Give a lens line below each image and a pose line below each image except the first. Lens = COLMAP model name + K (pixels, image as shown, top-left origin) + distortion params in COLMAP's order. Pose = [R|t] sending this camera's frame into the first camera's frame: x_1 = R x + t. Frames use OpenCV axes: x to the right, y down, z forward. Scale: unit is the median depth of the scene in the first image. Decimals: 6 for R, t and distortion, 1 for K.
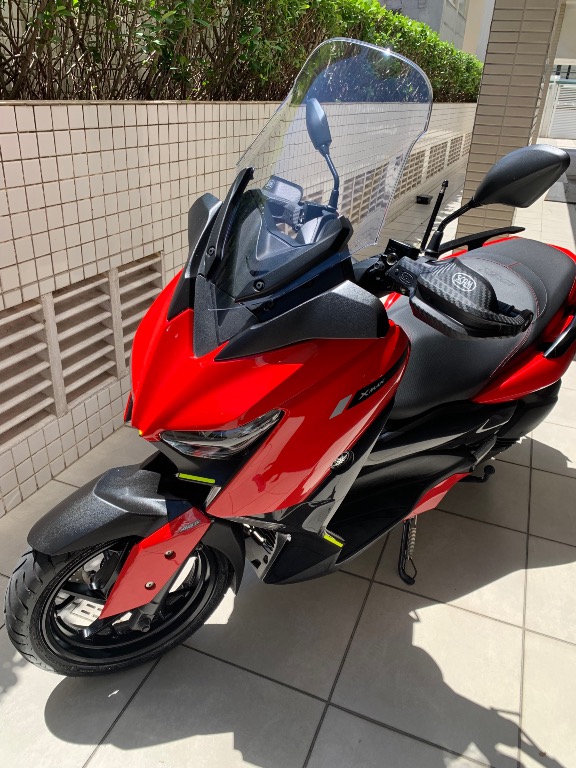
lens RADIAL K [[590.4, 0, 289.3], [0, 590.4, 368.6], [0, 0, 1]] dist [0.011834, 0.004382]
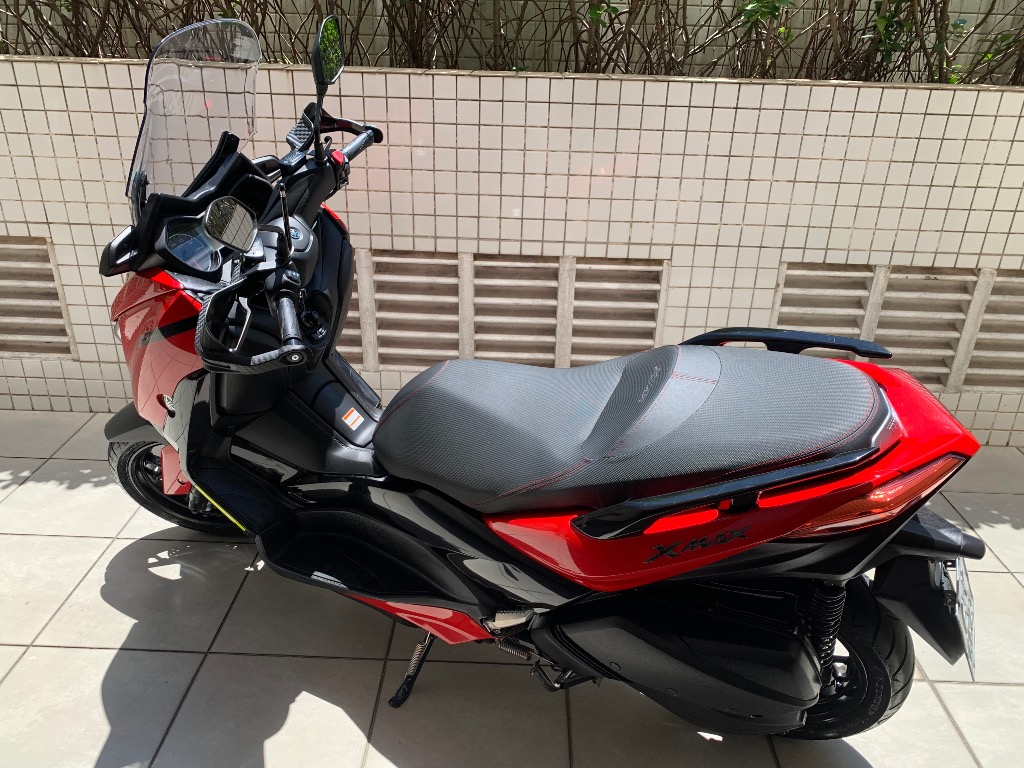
lens RADIAL K [[787.2, 0, 512.0], [0, 787.2, 384.0], [0, 0, 1]] dist [0.011834, 0.004382]
pose [[0.342694, 0.354125, -0.870147, 0.841244], [-0.411224, 0.889328, 0.199977, -0.215620], [0.844663, 0.289294, 0.450392, 0.475084]]
